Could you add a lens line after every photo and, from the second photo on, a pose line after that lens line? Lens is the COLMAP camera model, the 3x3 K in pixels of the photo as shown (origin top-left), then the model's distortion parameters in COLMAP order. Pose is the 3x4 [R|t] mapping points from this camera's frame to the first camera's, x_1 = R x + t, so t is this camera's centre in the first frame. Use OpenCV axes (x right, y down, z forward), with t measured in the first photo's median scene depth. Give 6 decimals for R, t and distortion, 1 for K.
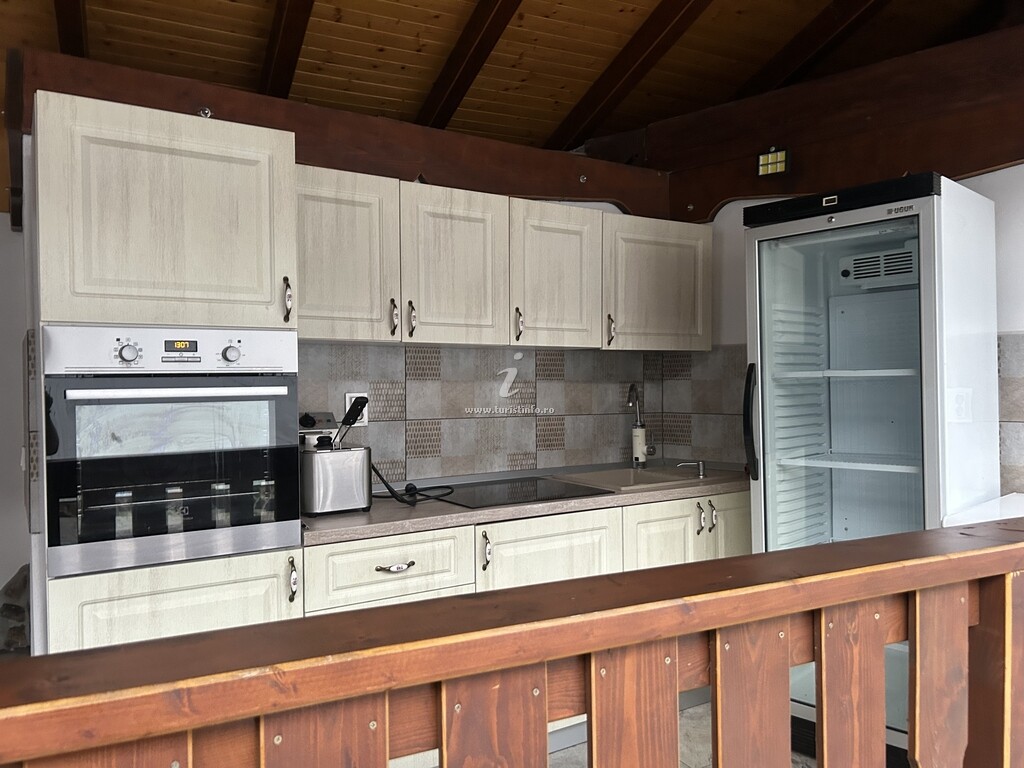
lens RADIAL K [[762.6, 0, 513.5], [0, 762.6, 390.4], [0, 0, 1]] dist [0.032347, -0.054982]
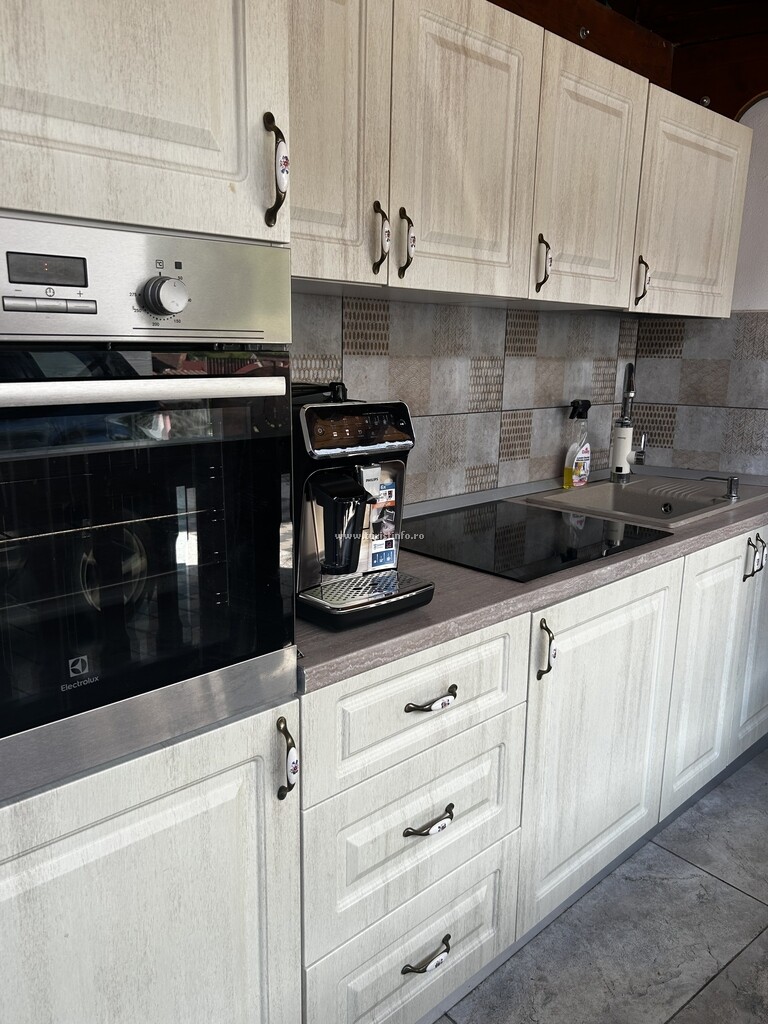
lens RADIAL K [[762.6, 0, 368.6], [0, 762.6, 512.3], [0, 0, 1]] dist [0.032347, -0.054982]
pose [[0.980393, -0.021301, 0.195896, -0.270995], [-0.018757, 0.979539, 0.200381, -0.014126], [-0.196156, -0.200126, 0.959934, 0.437987]]
